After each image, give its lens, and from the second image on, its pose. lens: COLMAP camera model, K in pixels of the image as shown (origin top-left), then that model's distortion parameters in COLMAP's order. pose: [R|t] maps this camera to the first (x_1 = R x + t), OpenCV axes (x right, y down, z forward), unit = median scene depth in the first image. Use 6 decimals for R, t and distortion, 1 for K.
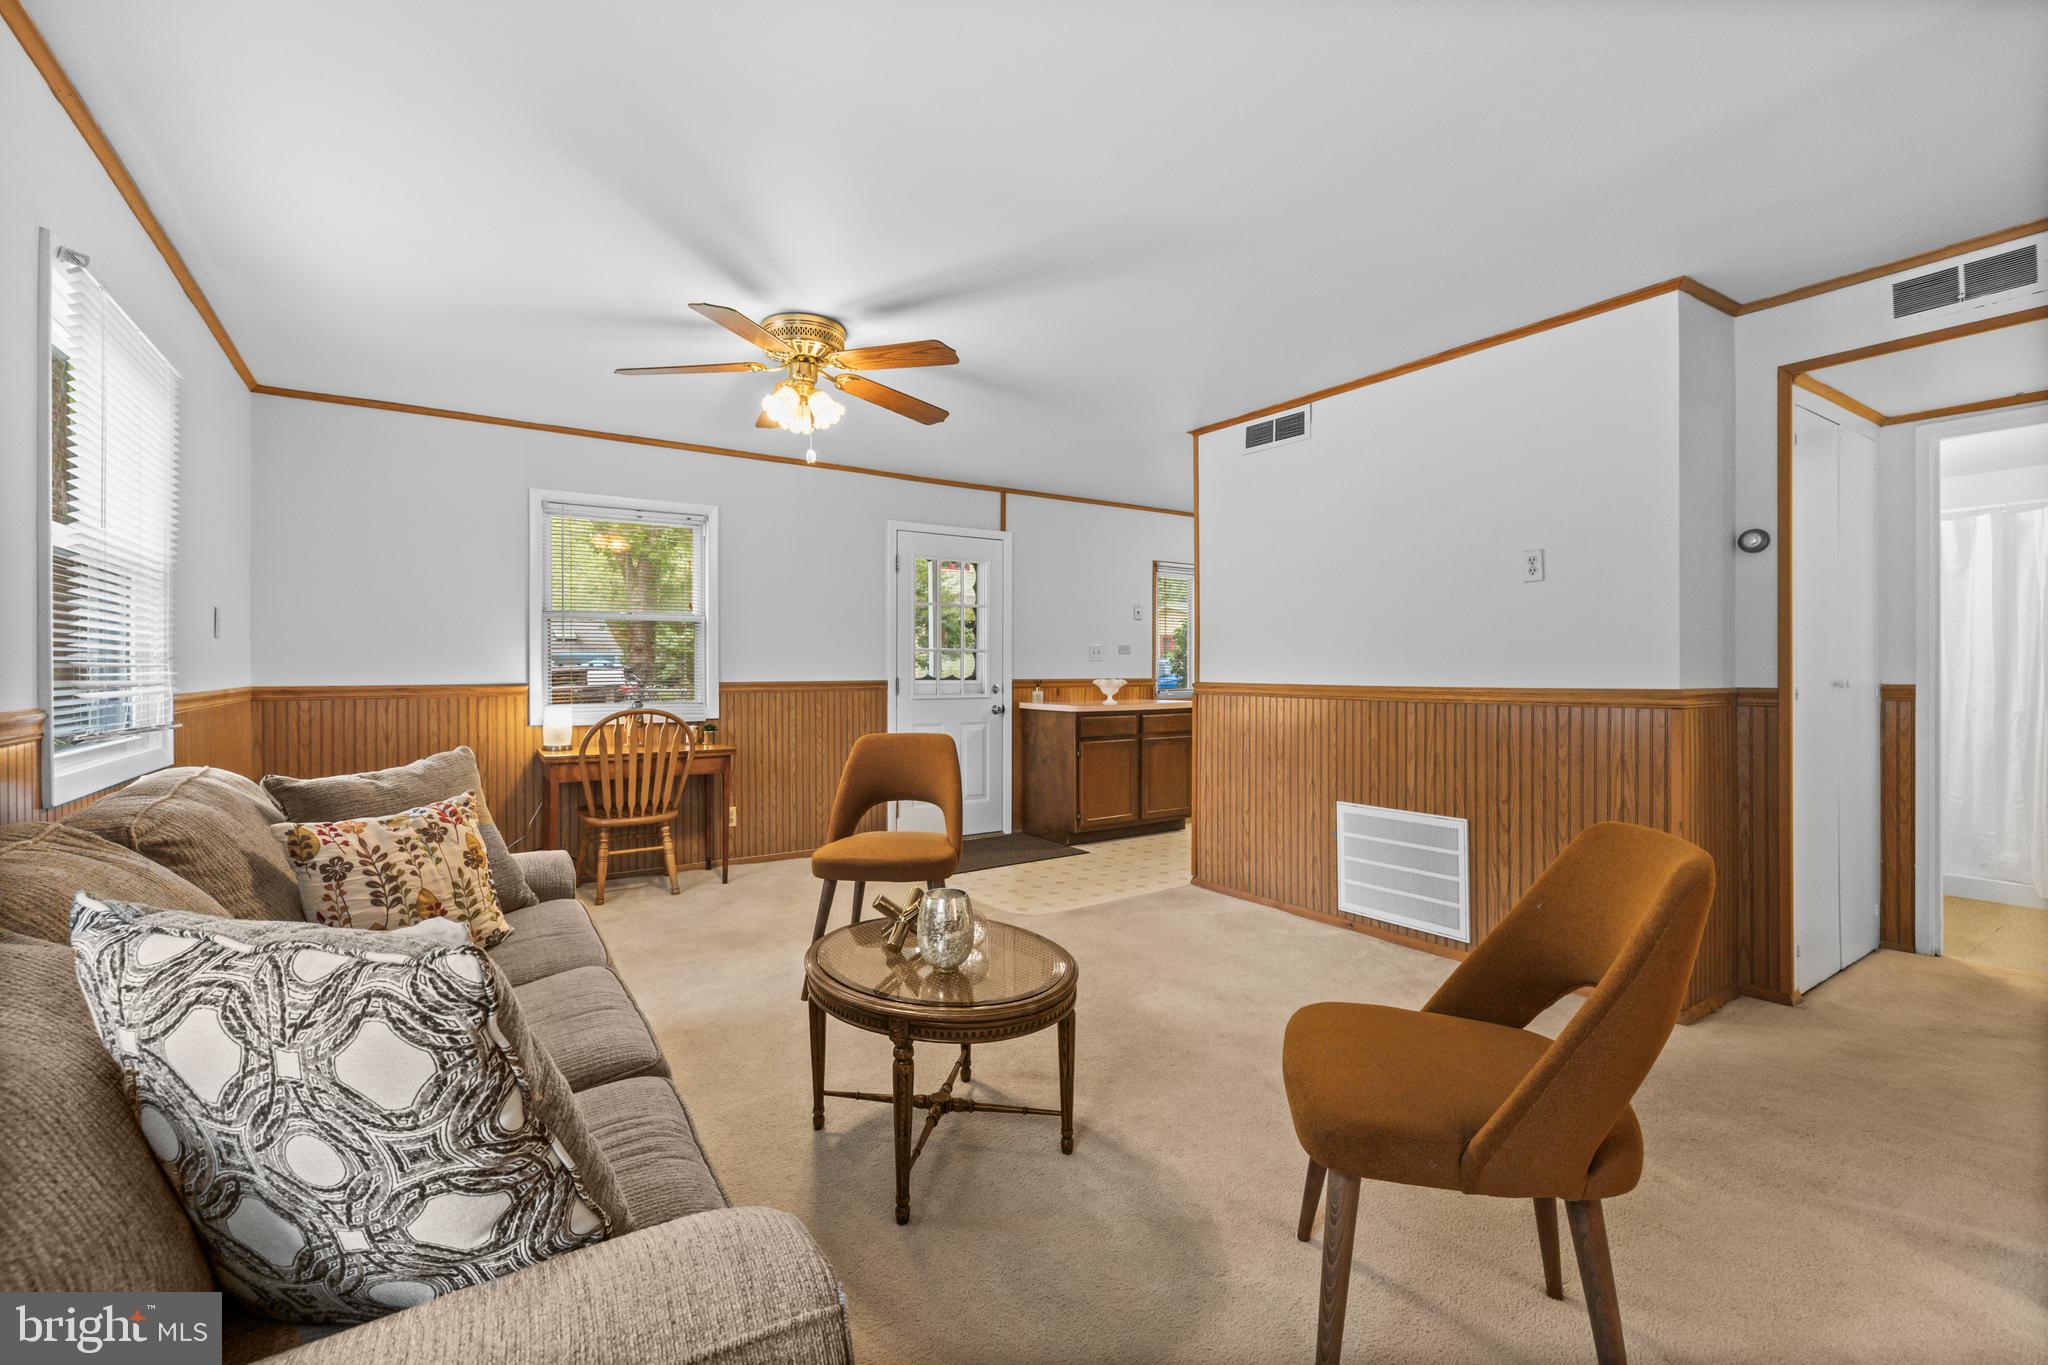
lens RADIAL K [[861.2, 0, 988.5], [0, 861.2, 664.8], [0, 0, 1]] dist [-0.002265, 0.000795]
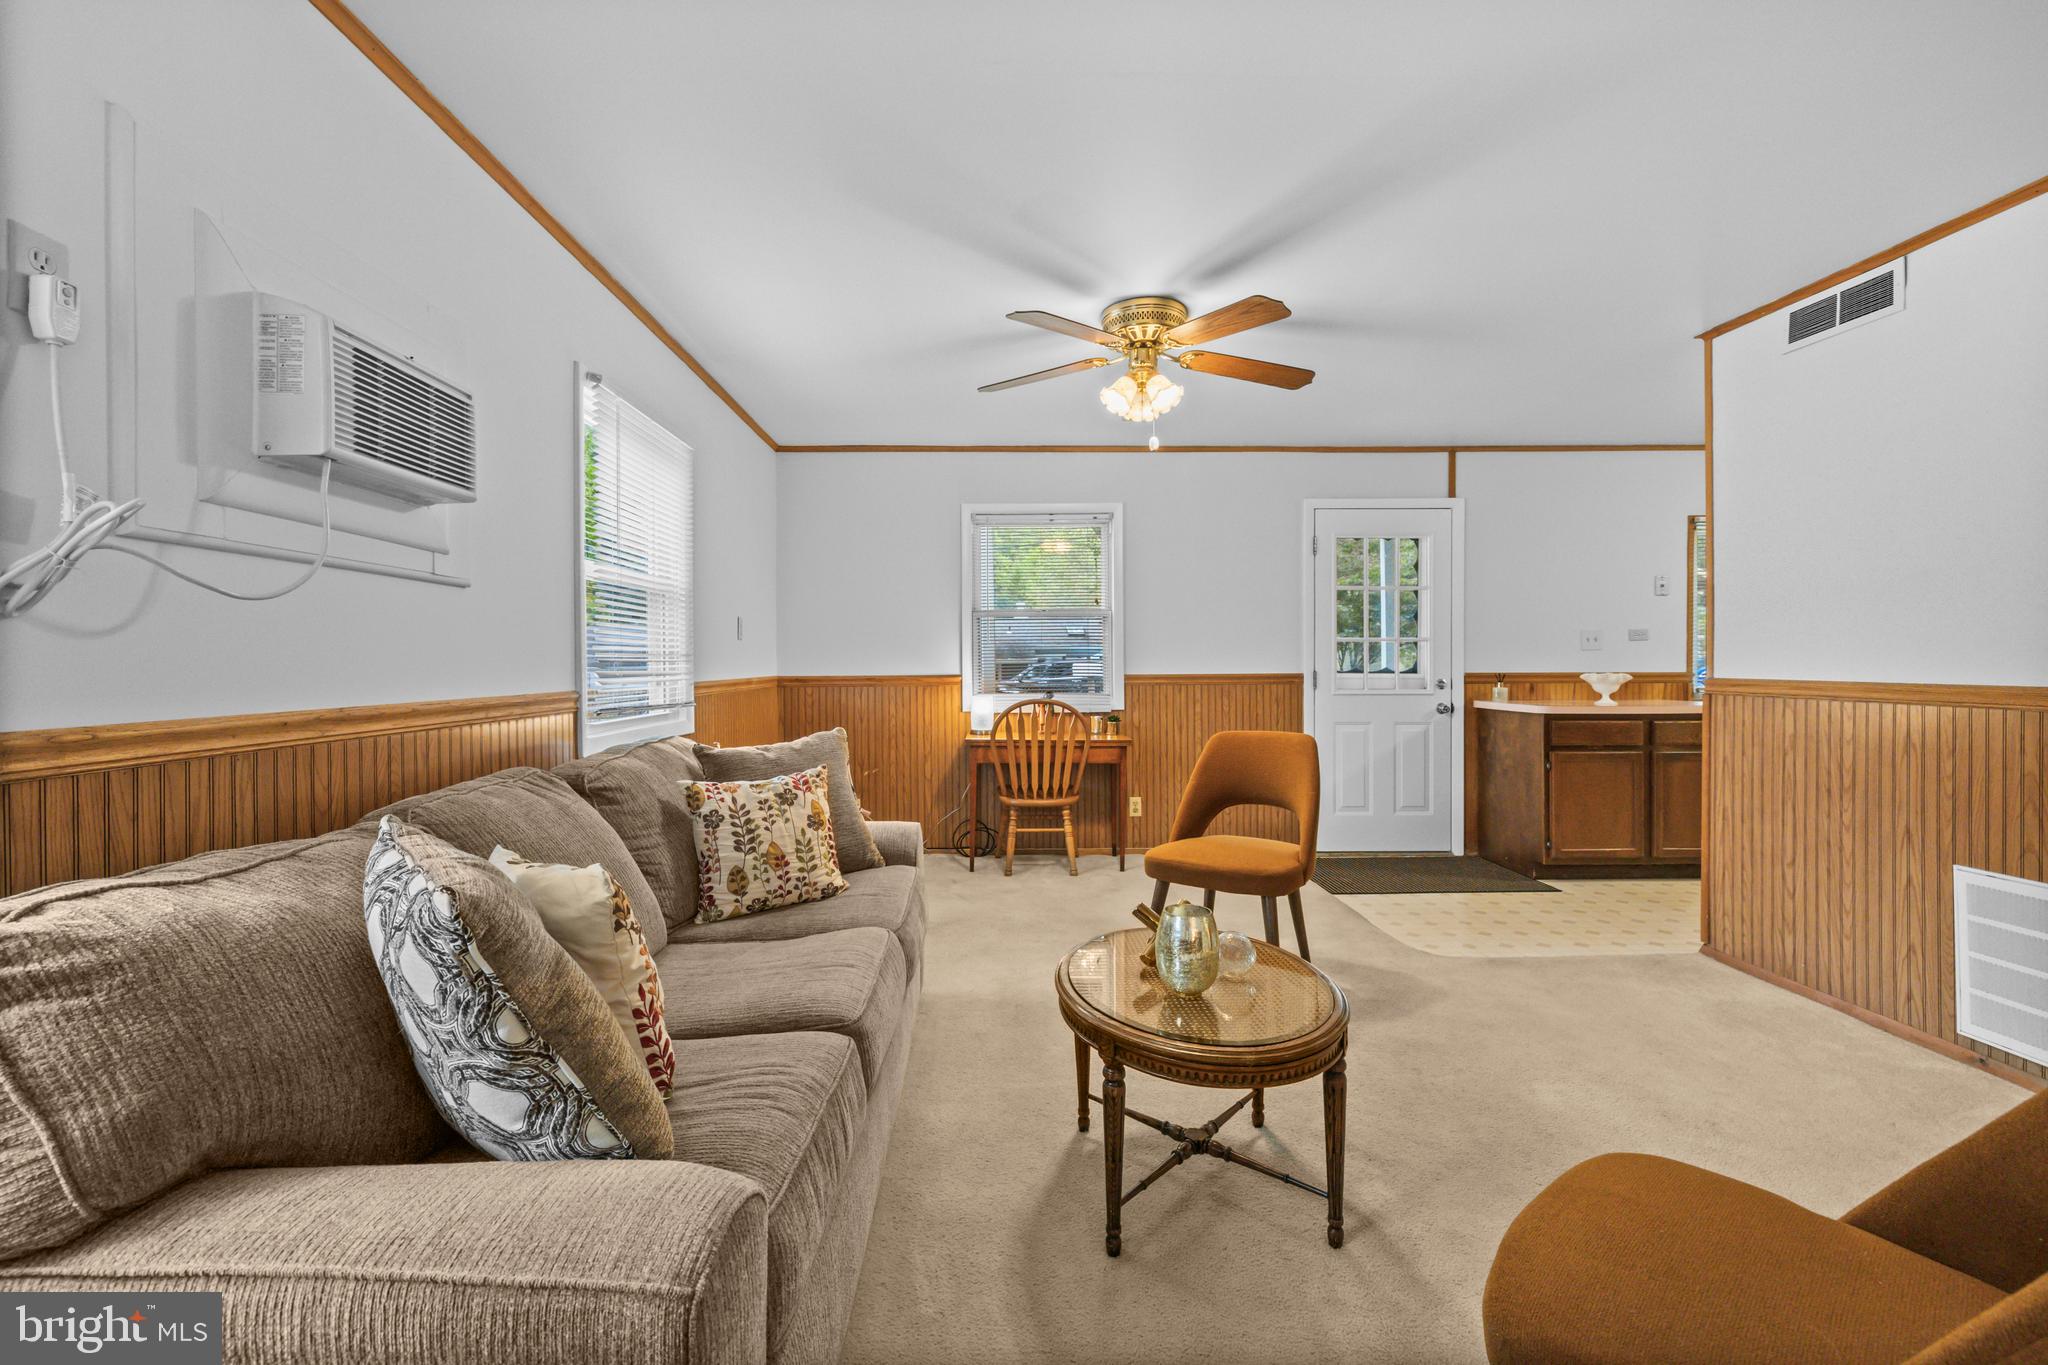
lens RADIAL K [[861.2, 0, 1002.3], [0, 861.2, 663.6], [0, 0, 1]] dist [-0.002265, 0.000795]
pose [[0.844291, -0.001132, -0.535884, 0.145532], [0.005487, 0.999964, 0.006532, -0.000284], [0.535857, -0.008455, 0.844267, 0.073307]]
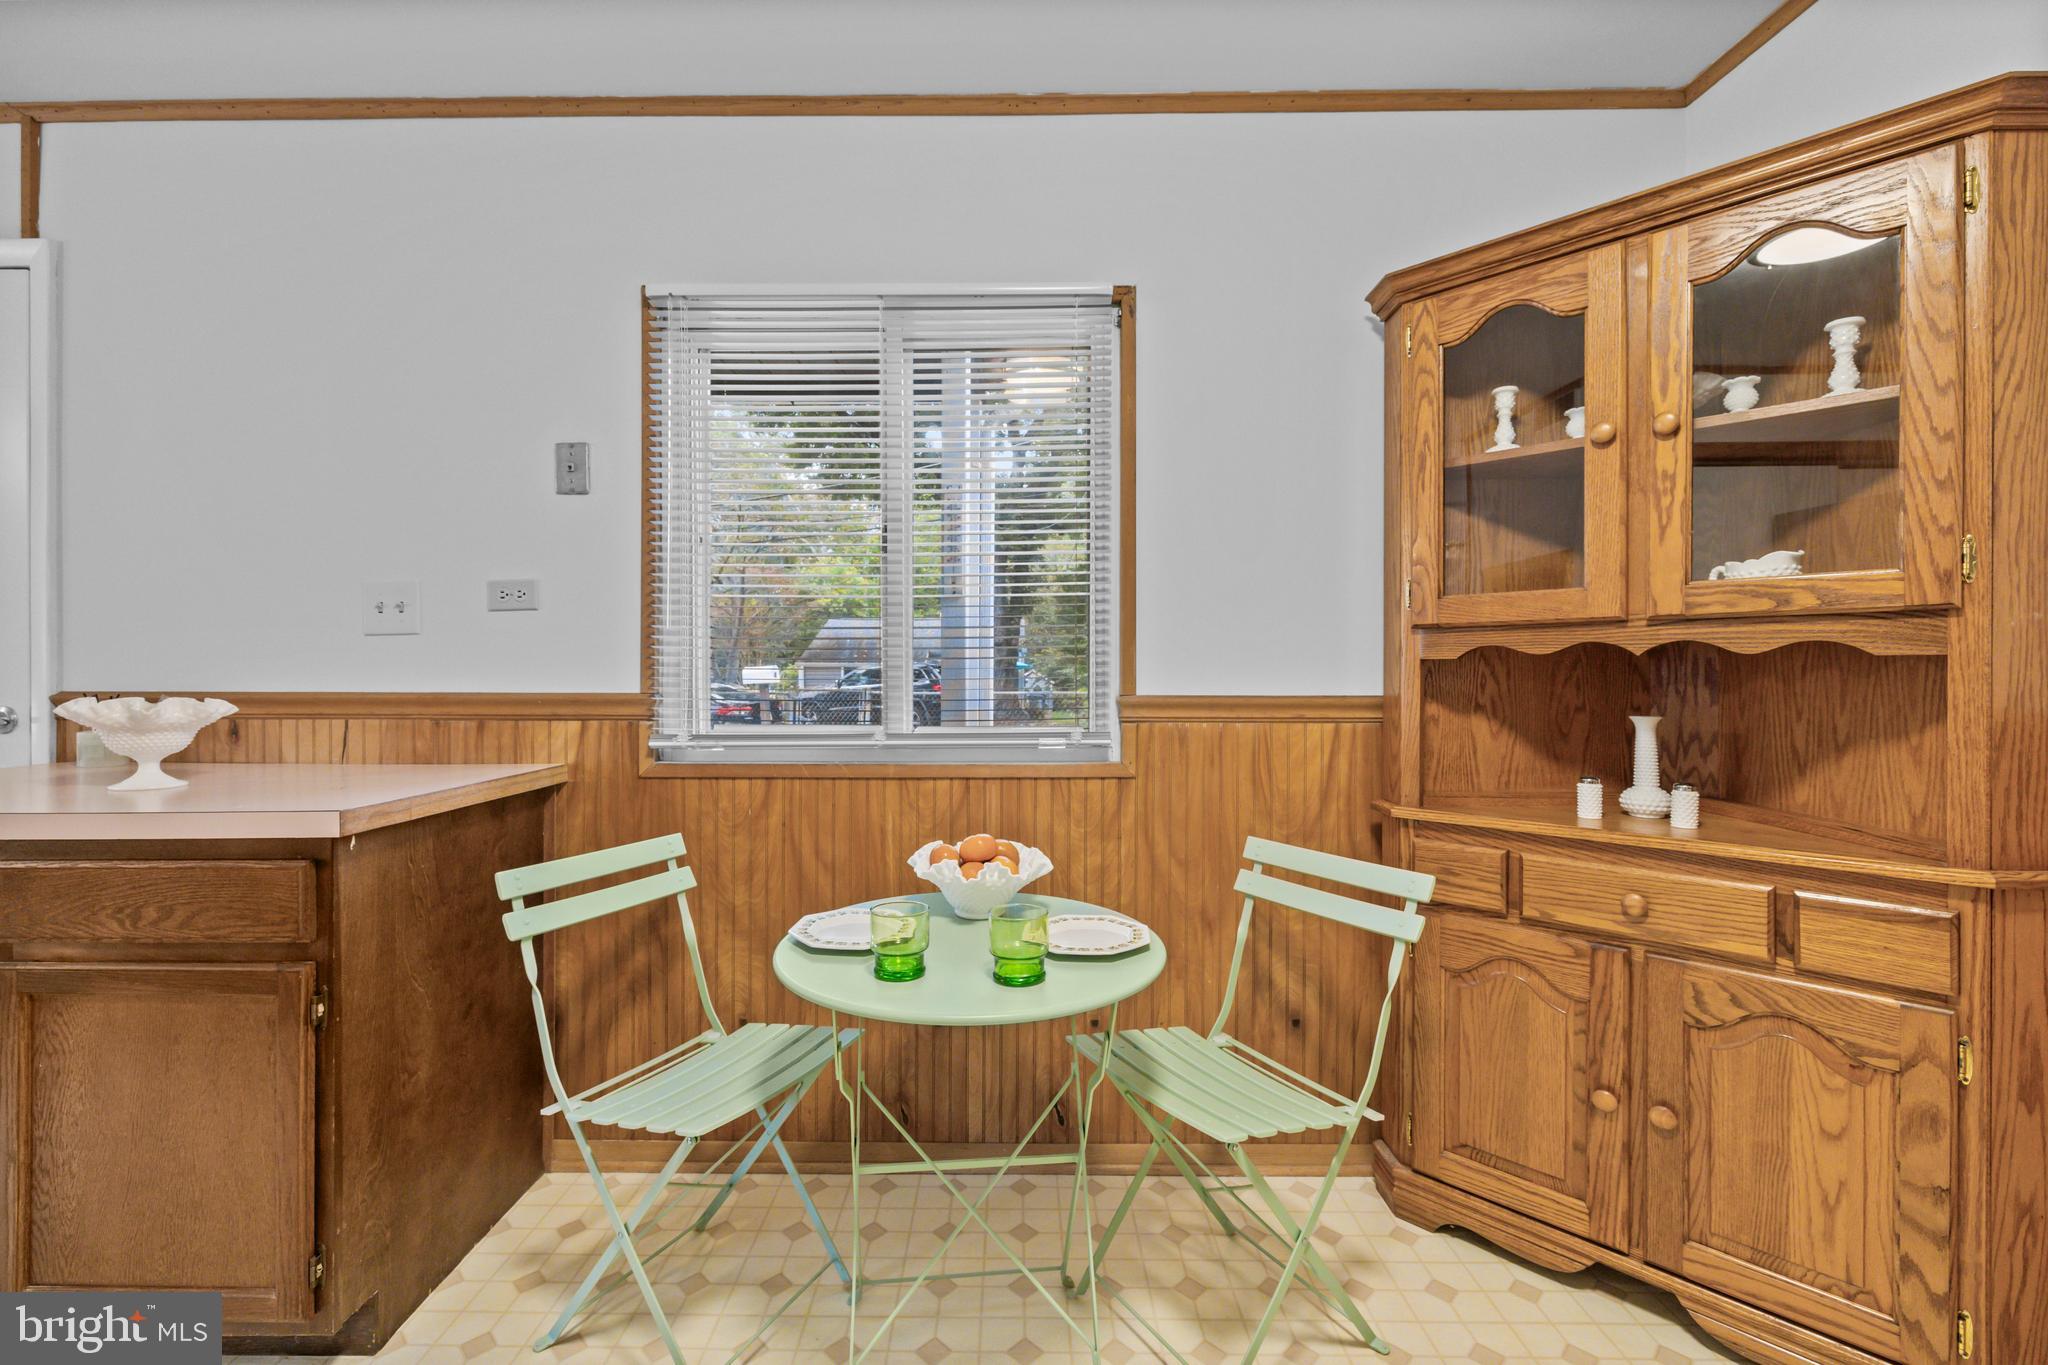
lens RADIAL K [[861.2, 0, 1003.5], [0, 861.2, 671.6], [0, 0, 1]] dist [-0.002265, 0.000795]
pose [[0.830678, 0.004962, -0.556731, 0.761814], [-0.001248, 0.999974, 0.007052, 0.009618], [0.556752, -0.005163, 0.830663, 1.400556]]
